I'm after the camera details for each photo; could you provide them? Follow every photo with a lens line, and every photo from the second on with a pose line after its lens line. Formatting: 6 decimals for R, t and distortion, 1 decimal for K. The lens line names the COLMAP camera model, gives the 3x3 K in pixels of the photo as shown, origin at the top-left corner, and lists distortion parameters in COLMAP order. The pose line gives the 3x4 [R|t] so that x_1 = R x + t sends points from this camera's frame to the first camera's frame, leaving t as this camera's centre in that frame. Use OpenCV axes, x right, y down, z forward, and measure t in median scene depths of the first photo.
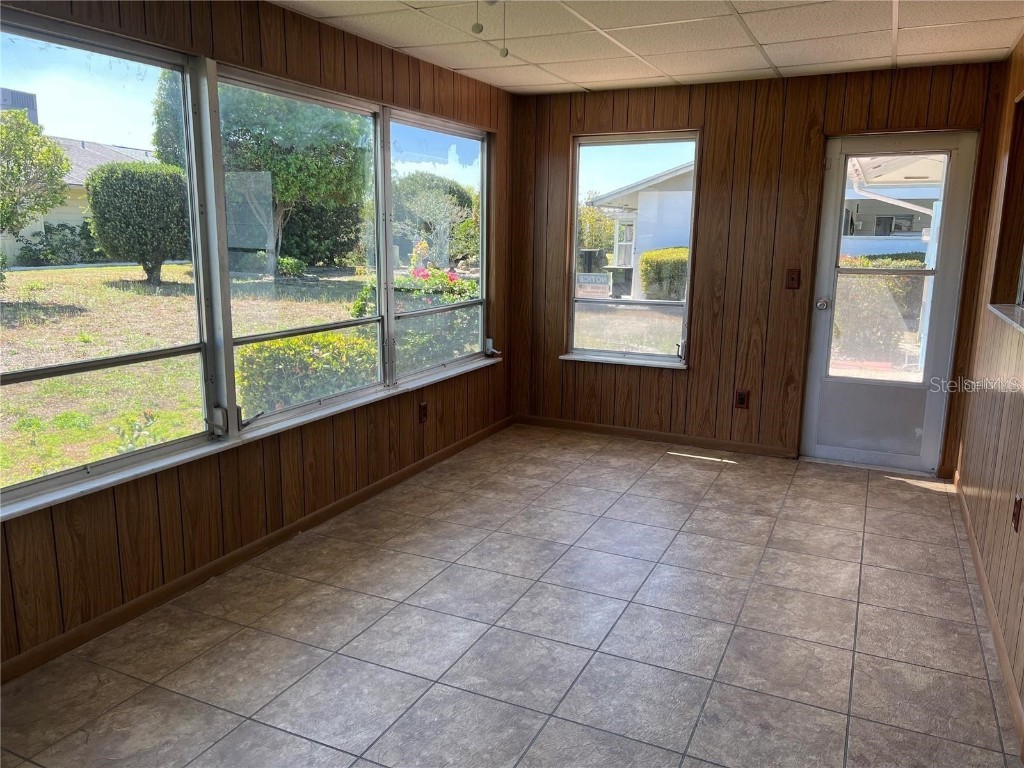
lens RADIAL K [[768.0, 0, 512.0], [0, 768.0, 384.0], [0, 0, 1]] dist [0.061836, -0.073814]
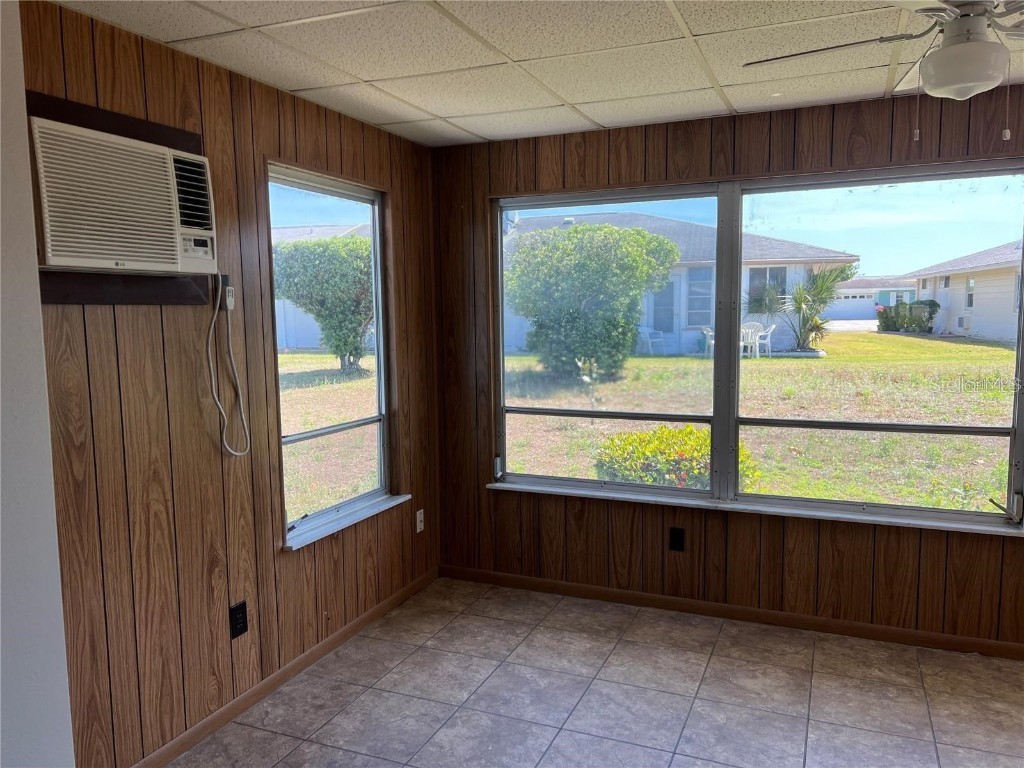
lens RADIAL K [[766.9, 0, 506.9], [0, 766.9, 390.1], [0, 0, 1]] dist [0.051528, -0.051828]
pose [[0.038474, 0.092301, -0.994988, 0.408939], [-0.178671, 0.980314, 0.084031, -0.047524], [0.983156, 0.174542, 0.054208, 0.191934]]
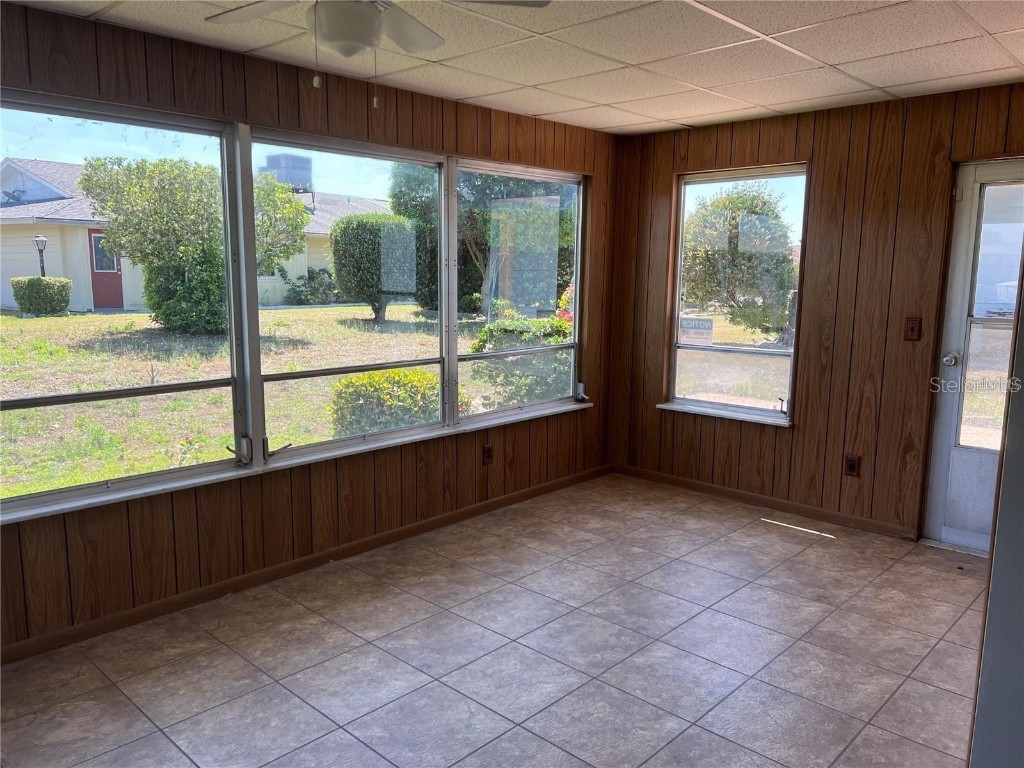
lens RADIAL K [[766.9, 0, 506.9], [0, 766.9, 390.1], [0, 0, 1]] dist [0.051528, -0.051828]
pose [[0.949149, 0.043705, -0.311779, 0.216318], [-0.057317, 0.997755, -0.034624, -0.013636], [0.309566, 0.050734, 0.949524, 0.054948]]
